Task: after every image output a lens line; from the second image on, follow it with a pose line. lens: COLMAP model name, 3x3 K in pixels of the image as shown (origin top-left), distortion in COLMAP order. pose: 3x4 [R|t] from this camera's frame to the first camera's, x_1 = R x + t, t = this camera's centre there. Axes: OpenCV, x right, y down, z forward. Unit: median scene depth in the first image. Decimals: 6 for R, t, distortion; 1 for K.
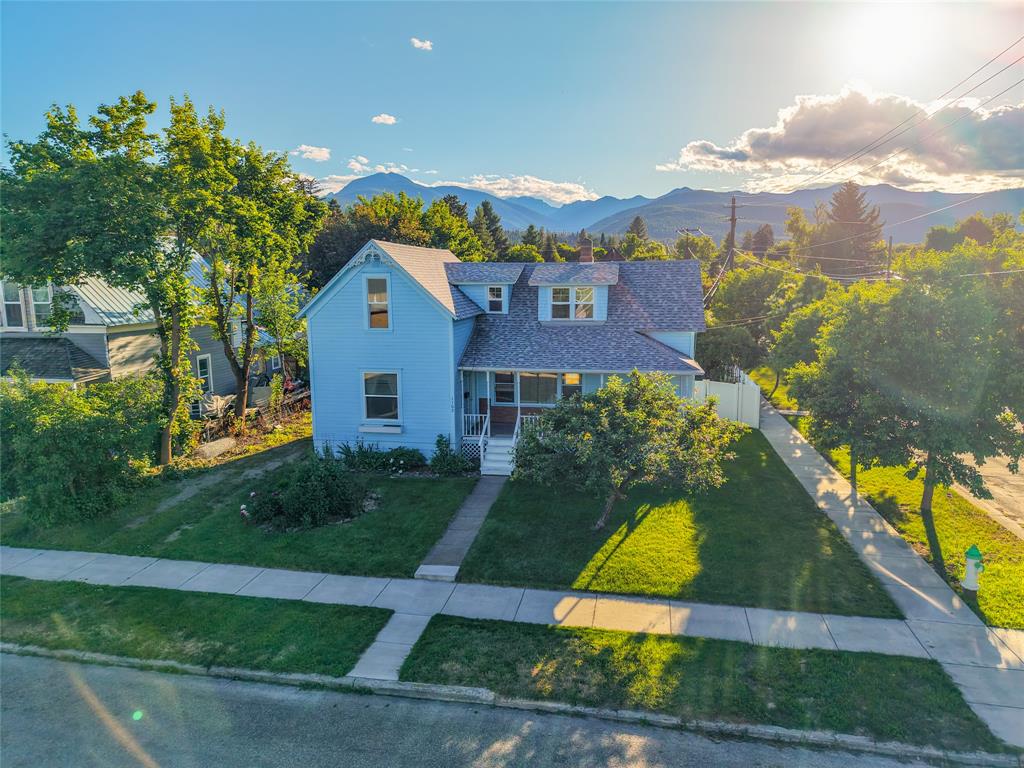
lens RADIAL K [[676.1, 0, 512.0], [0, 676.1, 384.0], [0, 0, 1]] dist [0.020743, -0.008524]
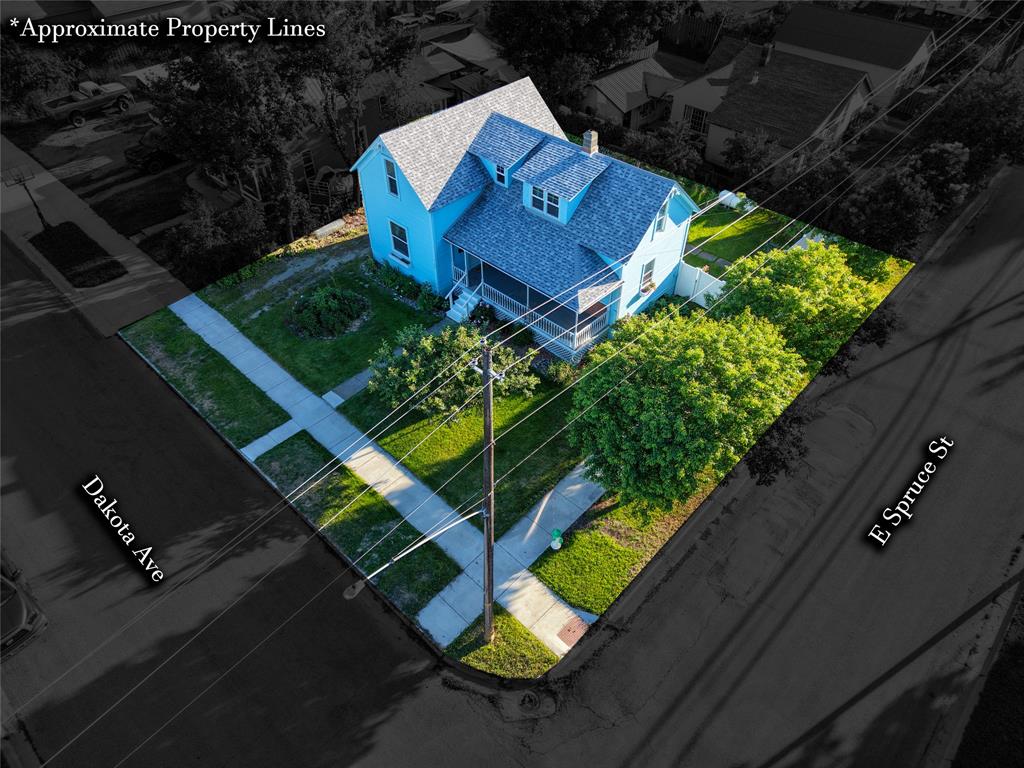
lens RADIAL K [[676.1, 0, 512.0], [0, 676.1, 384.0], [0, 0, 1]] dist [0.020743, -0.008524]
pose [[0.835513, 0.387438, -0.389627, 0.849596], [-0.094085, 0.799499, 0.593253, -0.761080], [0.541355, -0.459012, 0.704445, -0.012340]]
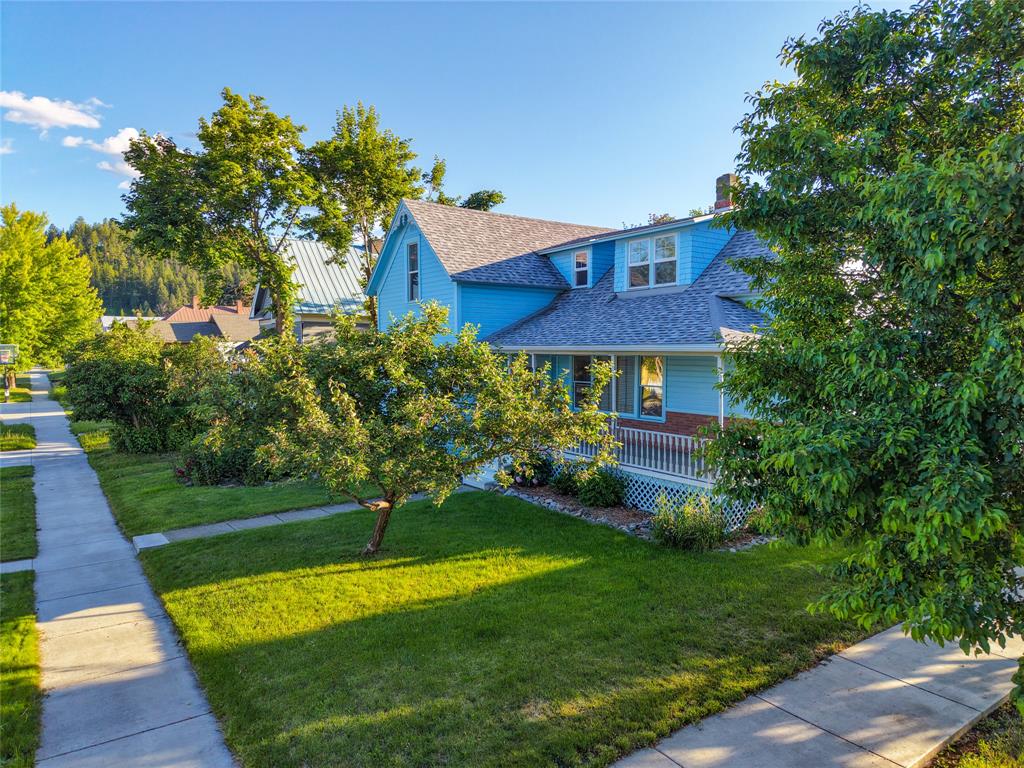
lens RADIAL K [[676.1, 0, 512.0], [0, 676.1, 384.0], [0, 0, 1]] dist [0.020743, -0.008524]
pose [[0.704395, 0.042205, -0.708553, 0.645502], [-0.116884, 0.991501, -0.057139, 0.074944], [0.700119, 0.123067, 0.703341, 0.603898]]
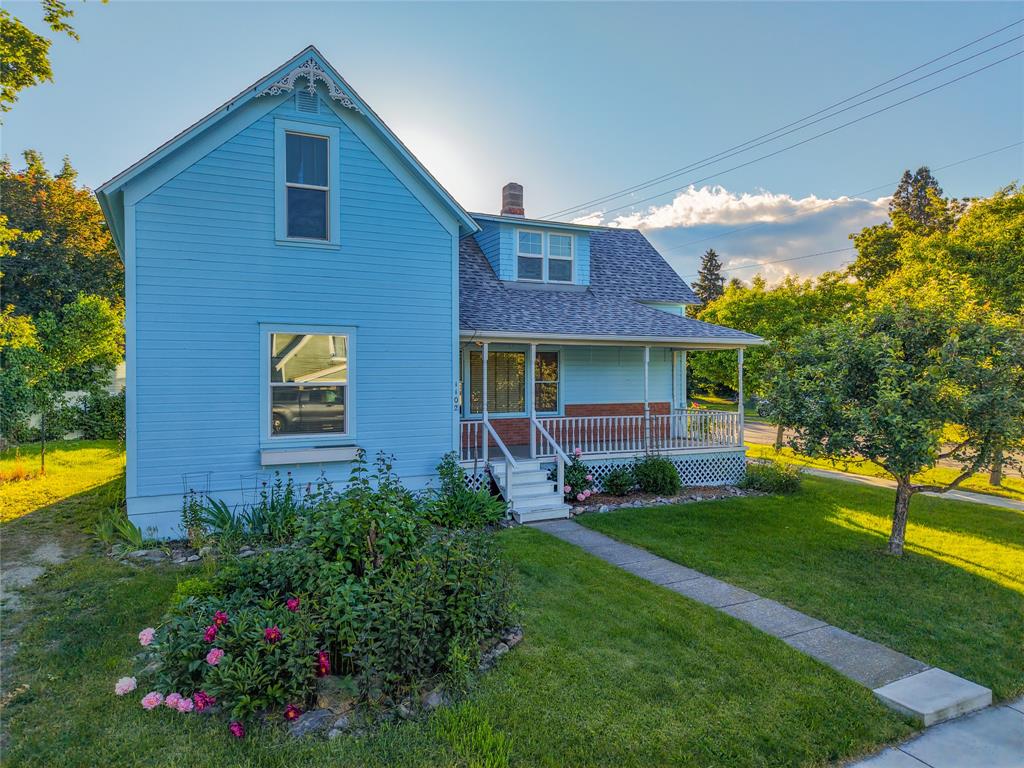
lens RADIAL K [[683.2, 0, 512.0], [0, 683.2, 384.0], [0, 0, 1]] dist [0.007134, 0.000196]
pose [[0.806715, -0.003947, 0.590927, -0.456220], [0.089066, 0.989367, -0.114981, 0.106782], [-0.584190, 0.145389, 0.798489, 0.682088]]
